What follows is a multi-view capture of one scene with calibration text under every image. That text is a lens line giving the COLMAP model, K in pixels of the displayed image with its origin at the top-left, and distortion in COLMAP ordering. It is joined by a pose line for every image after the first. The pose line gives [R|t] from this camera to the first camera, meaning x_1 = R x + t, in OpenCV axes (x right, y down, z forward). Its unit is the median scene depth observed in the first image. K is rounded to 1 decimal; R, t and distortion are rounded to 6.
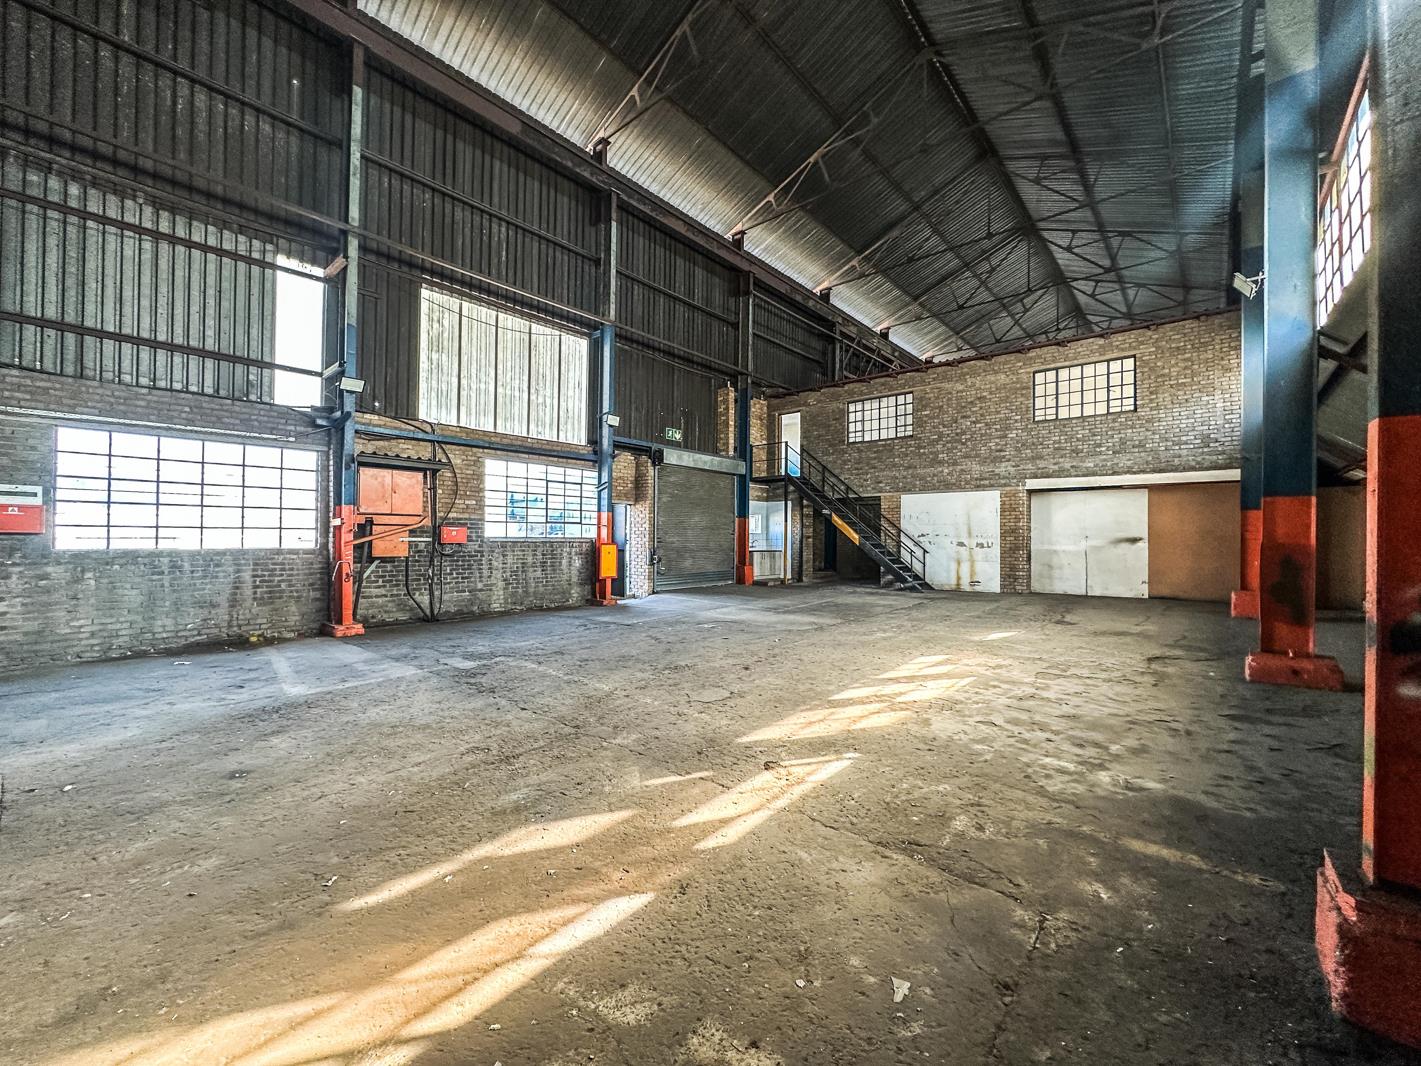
lens RADIAL K [[565.9, 0, 709.7], [0, 565.9, 532.6], [0, 0, 1]] dist [-0.004506, 0.000939]
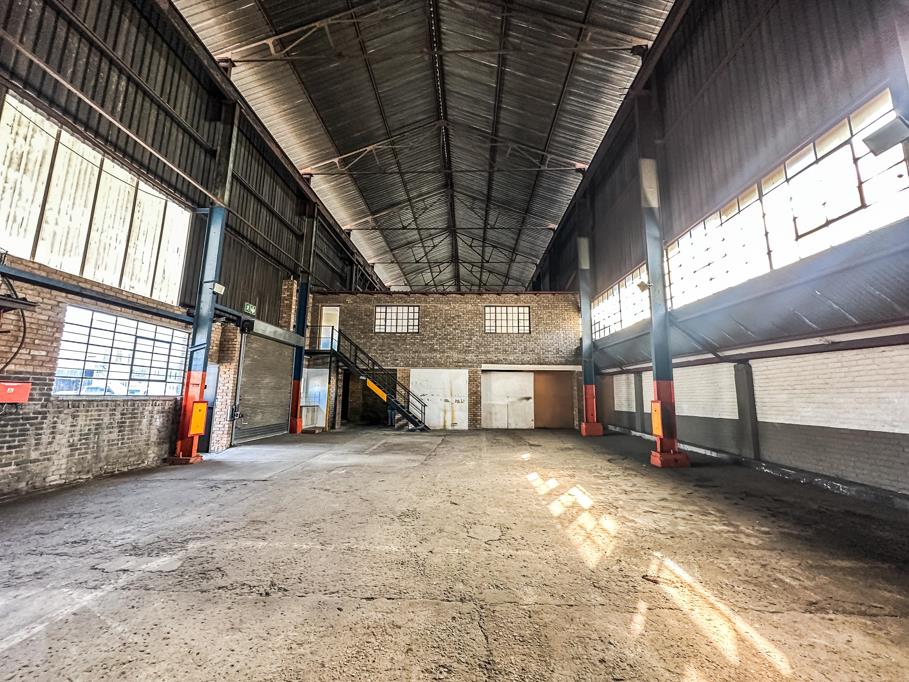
lens RADIAL K [[362.0, 0, 454.0], [0, 362.0, 340.8], [0, 0, 1]] dist [-0.004506, 0.000939]
pose [[0.775797, 0.099055, 0.623159, -0.238892], [-0.011613, 0.989675, -0.142857, -0.002146], [-0.630875, 0.103591, 0.768938, 0.172698]]
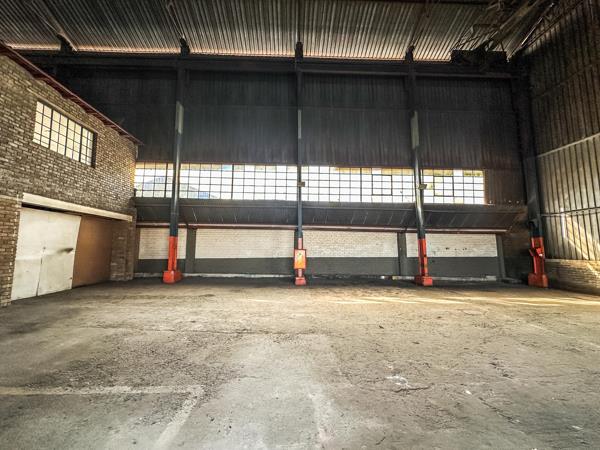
lens RADIAL K [[238.9, 0, 299.6], [0, 238.9, 225.5], [0, 0, 1]] dist [-0.004506, 0.000939]
pose [[-0.693506, 0.063685, 0.717631, -0.104871], [-0.006947, 0.995448, -0.095053, 0.004575], [-0.720417, -0.070905, -0.689907, 0.967381]]
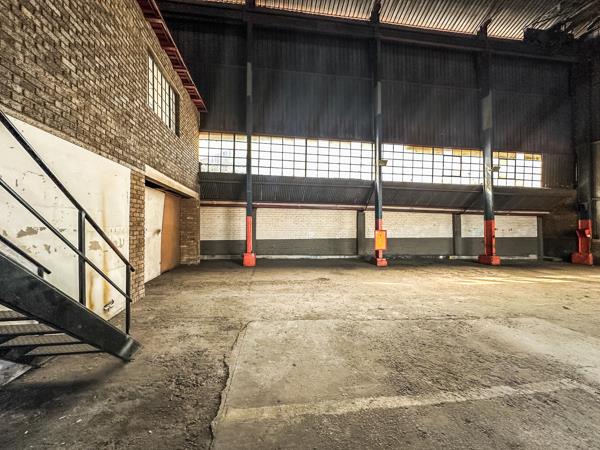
lens RADIAL K [[238.9, 0, 299.8], [0, 238.9, 224.7], [0, 0, 1]] dist [-0.004506, 0.000939]
pose [[-0.762994, -0.000392, 0.646405, 0.150076], [-0.009252, 0.999904, -0.010314, 0.000221], [-0.646339, -0.013850, -0.762925, 1.166878]]
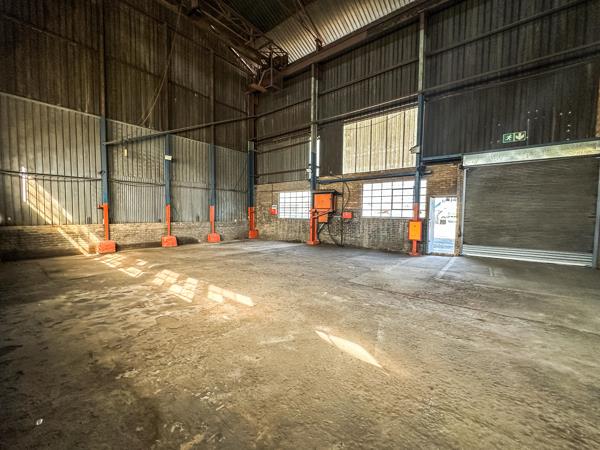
lens RADIAL K [[238.9, 0, 299.9], [0, 238.9, 224.7], [0, 0, 1]] dist [-0.004506, 0.000939]
pose [[0.043217, 0.045598, -0.998025, 0.543925], [-0.002933, 0.998959, 0.045514, -0.001740], [0.999061, 0.000960, 0.043305, 0.599586]]
